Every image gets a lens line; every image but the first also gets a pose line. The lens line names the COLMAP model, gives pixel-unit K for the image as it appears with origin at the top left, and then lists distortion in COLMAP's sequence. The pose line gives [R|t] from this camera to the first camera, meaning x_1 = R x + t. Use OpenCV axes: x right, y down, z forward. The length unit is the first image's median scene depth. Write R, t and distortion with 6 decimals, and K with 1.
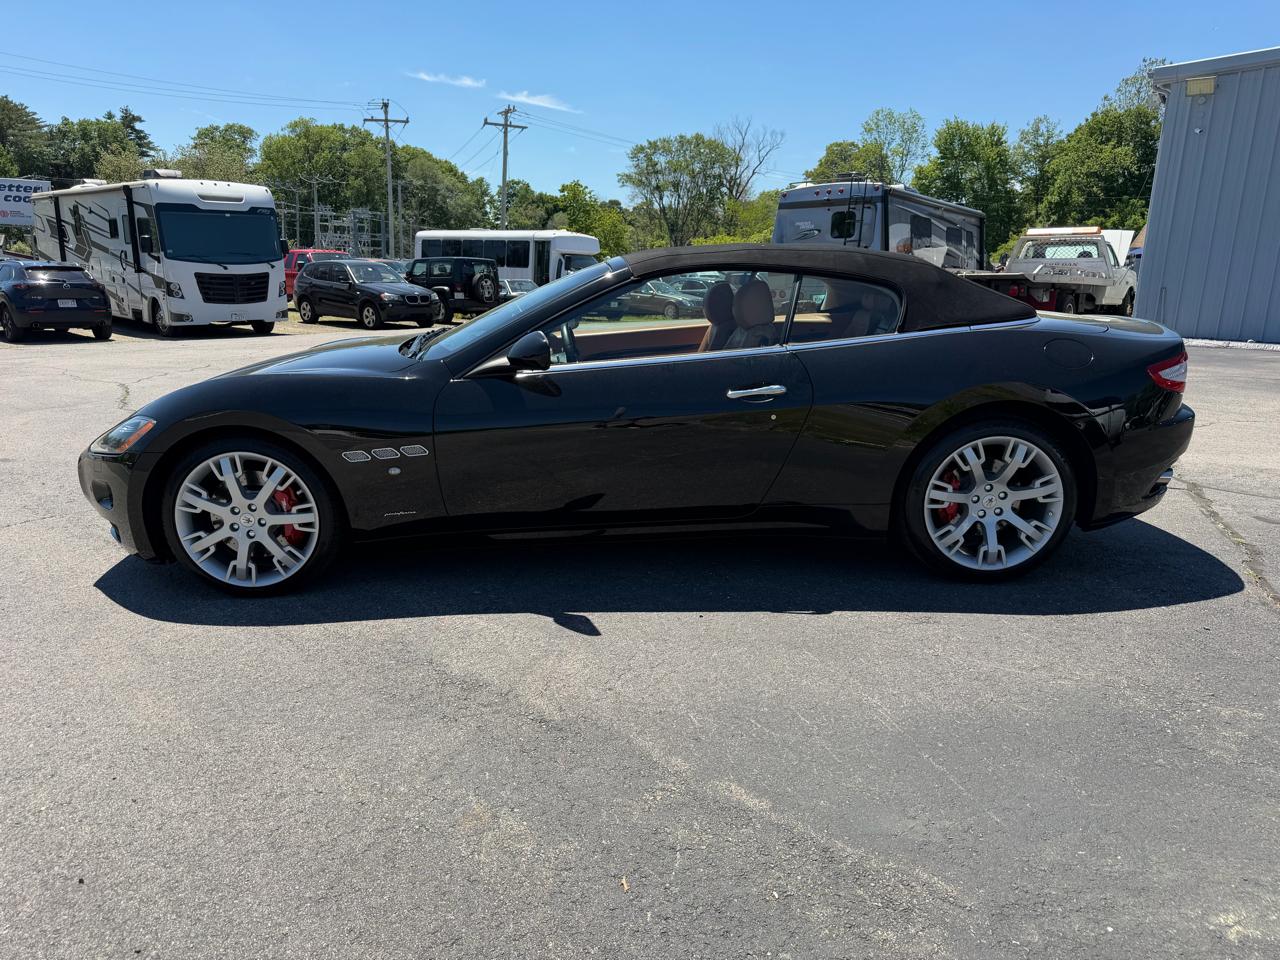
lens RADIAL K [[911.1, 0, 629.5], [0, 911.1, 509.5], [0, 0, 1]] dist [0.023456, -0.027359]
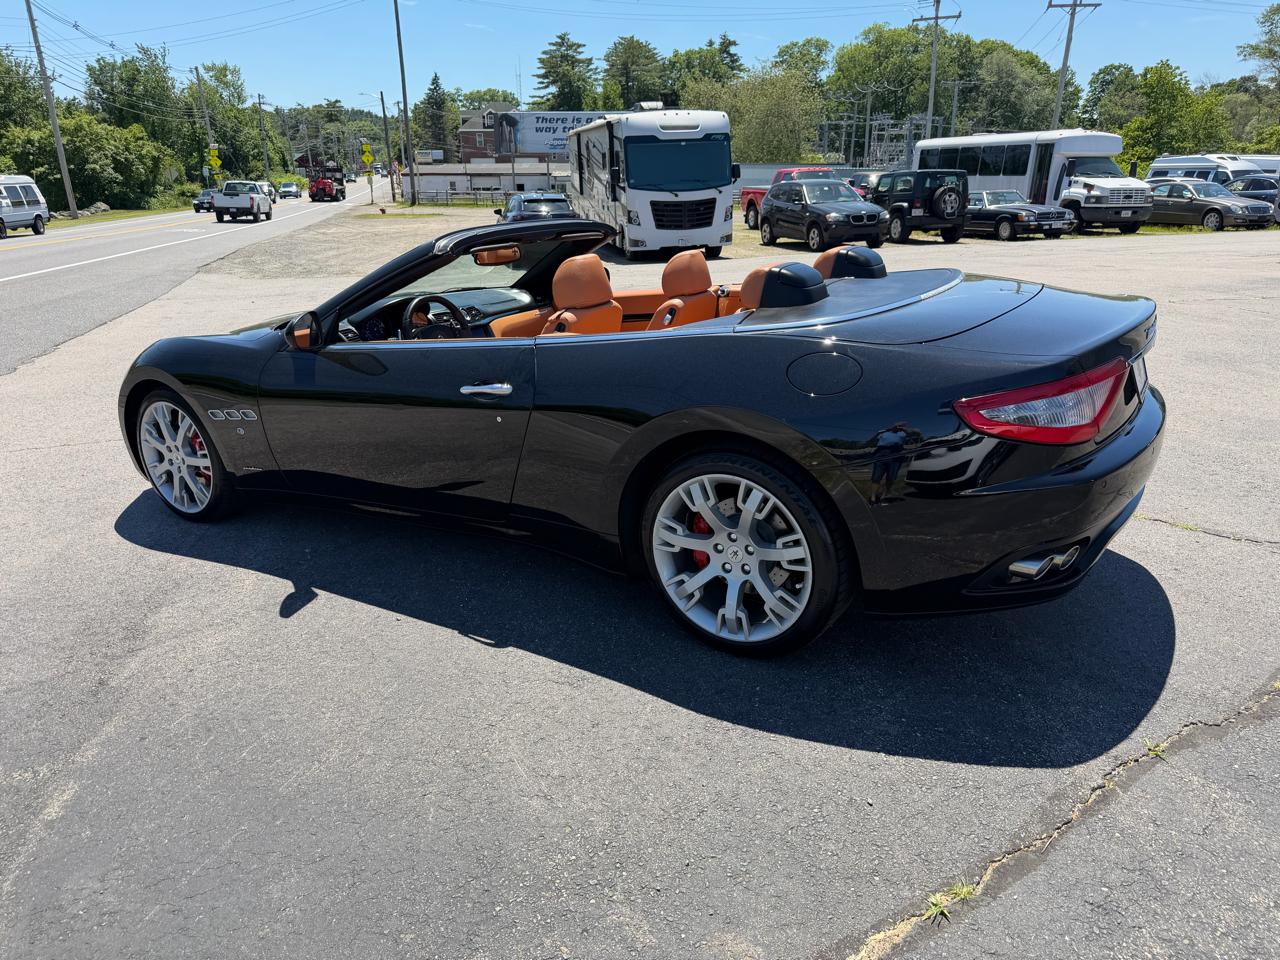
lens RADIAL K [[908.1, 0, 617.8], [0, 908.1, 495.2], [0, 0, 1]] dist [0.029286, -0.033199]
pose [[0.827597, 0.148188, -0.541409, 0.152289], [-0.105264, 0.988384, 0.109621, -0.027963], [0.551364, -0.033731, 0.833582, 0.064154]]
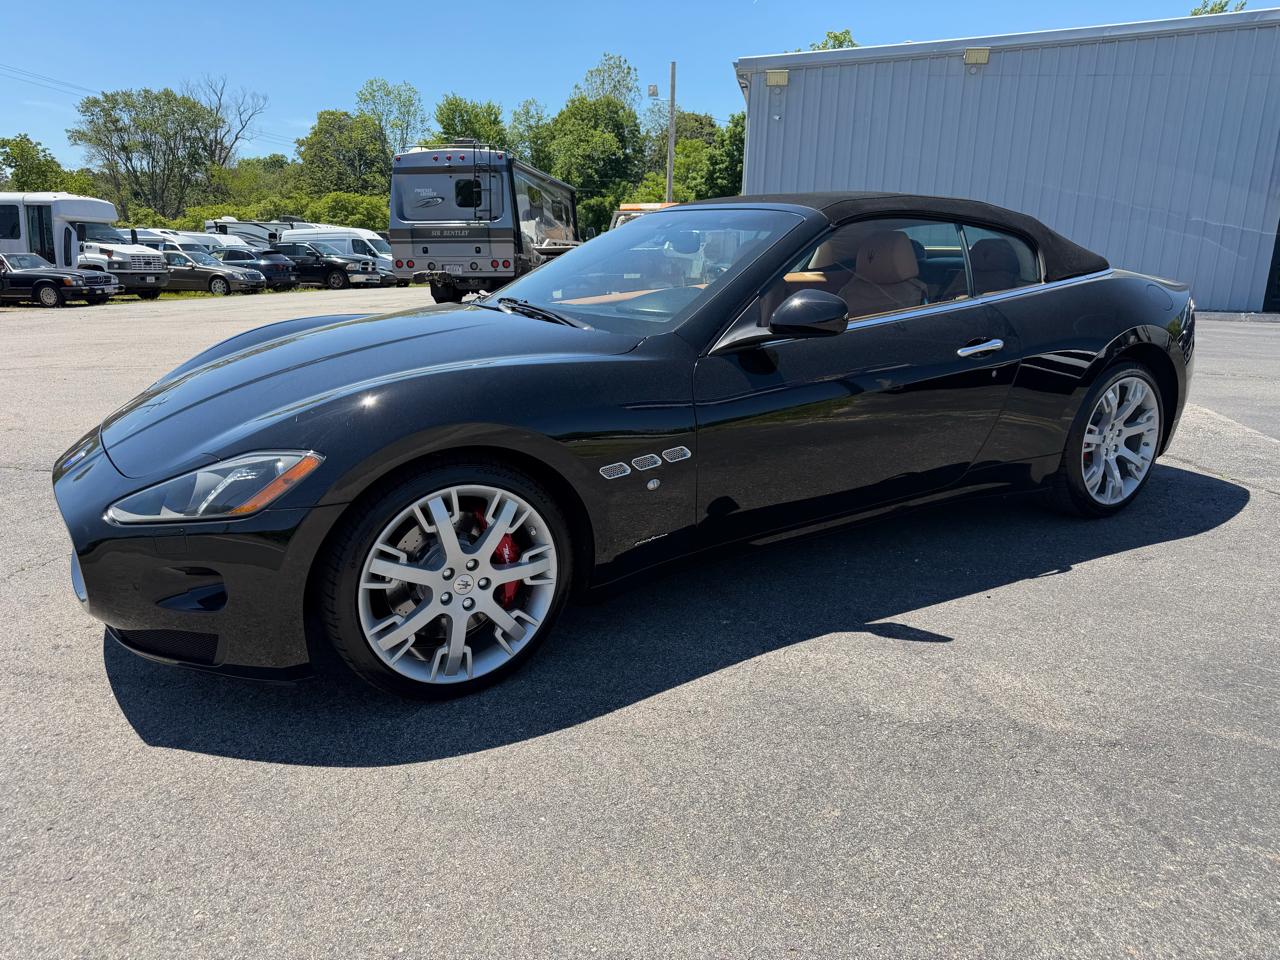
lens RADIAL K [[908.1, 0, 636.2], [0, 908.1, 510.4], [0, 0, 1]] dist [0.029286, -0.033199]
pose [[0.860709, -0.145433, 0.487882, -0.130561], [0.132517, 0.989295, 0.061118, -0.013970], [-0.491548, 0.012048, 0.870767, 0.072703]]
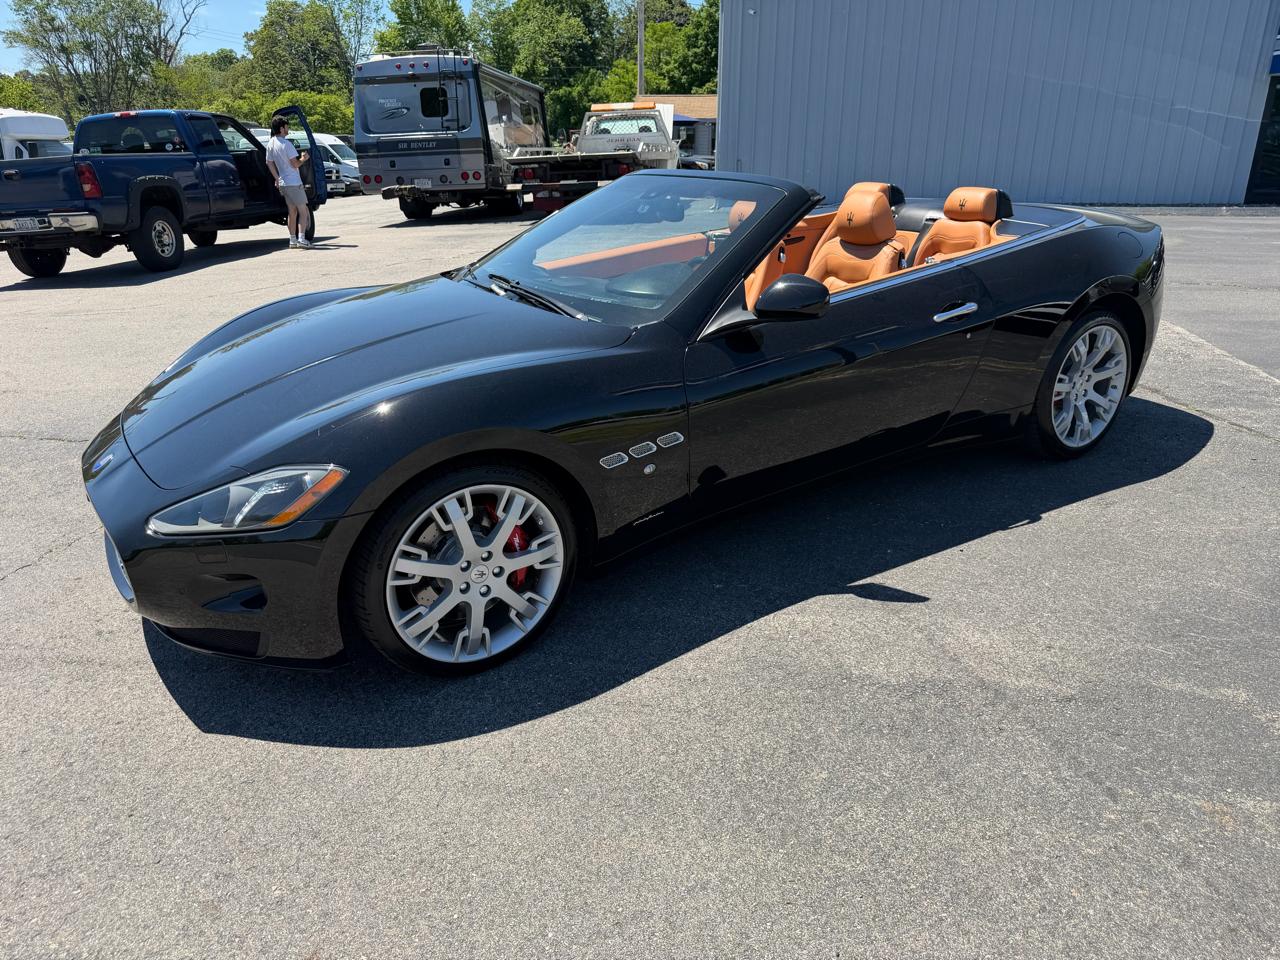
lens RADIAL K [[908.1, 0, 630.1], [0, 908.1, 512.3], [0, 0, 1]] dist [0.029286, -0.033199]
pose [[0.847961, -0.227746, 0.478637, -0.135955], [0.164725, 0.971503, 0.170432, -0.029470], [-0.503813, -0.065676, 0.861312, 0.064561]]
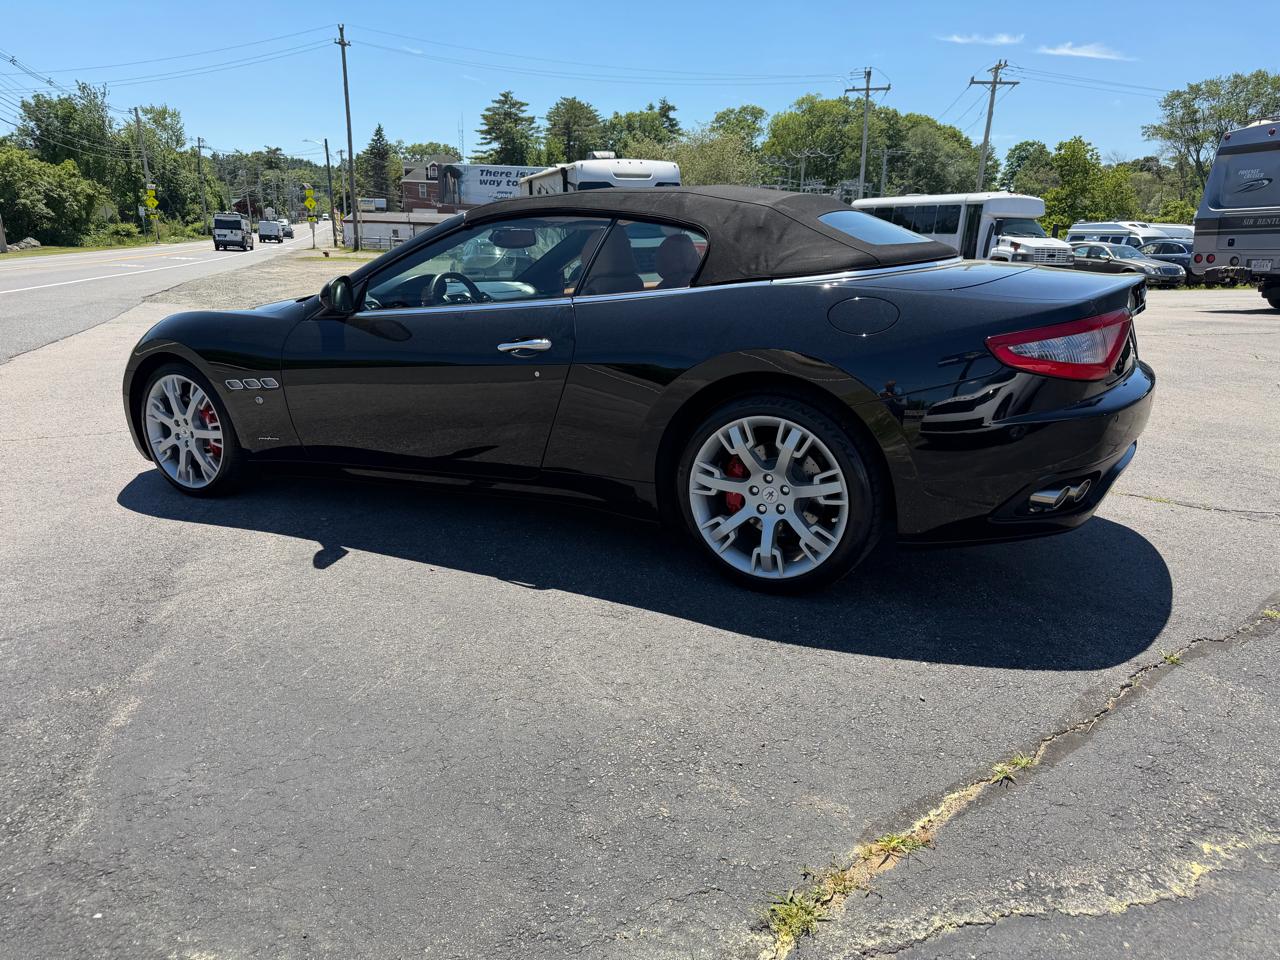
lens RADIAL K [[908.1, 0, 617.9], [0, 908.1, 493.1], [0, 0, 1]] dist [0.029286, -0.033199]
pose [[0.862243, 0.126360, -0.490480, 0.142532], [-0.120160, 0.991767, 0.044268, -0.006353], [0.492036, 0.020767, 0.870327, 0.047167]]
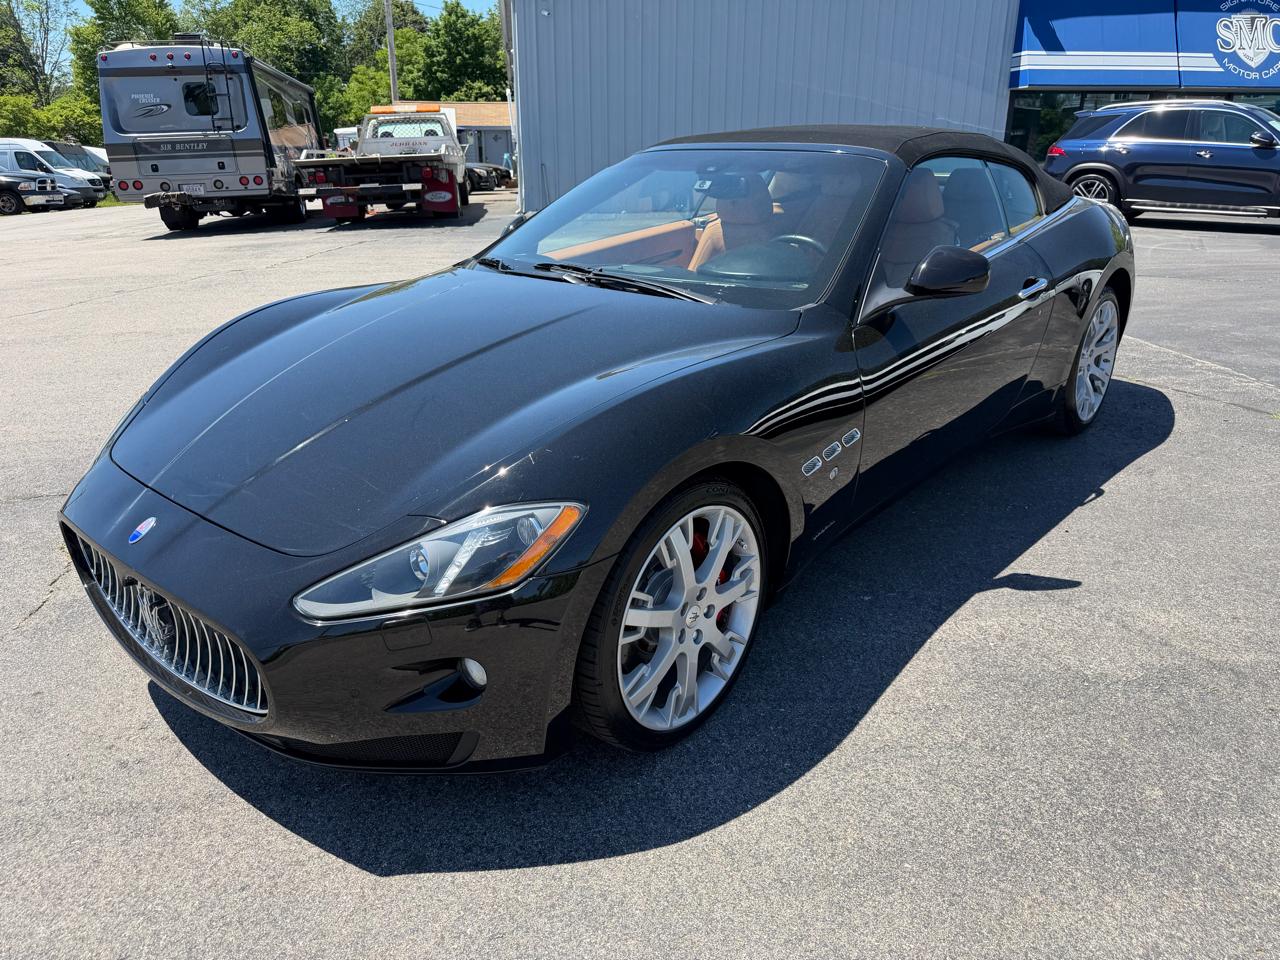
lens RADIAL K [[908.1, 0, 642.8], [0, 908.1, 513.4], [0, 0, 1]] dist [0.029286, -0.033199]
pose [[0.669641, -0.297682, 0.680416, -0.171881], [0.211656, 0.954658, 0.209358, -0.038669], [-0.711886, 0.003820, 0.702284, 0.125197]]
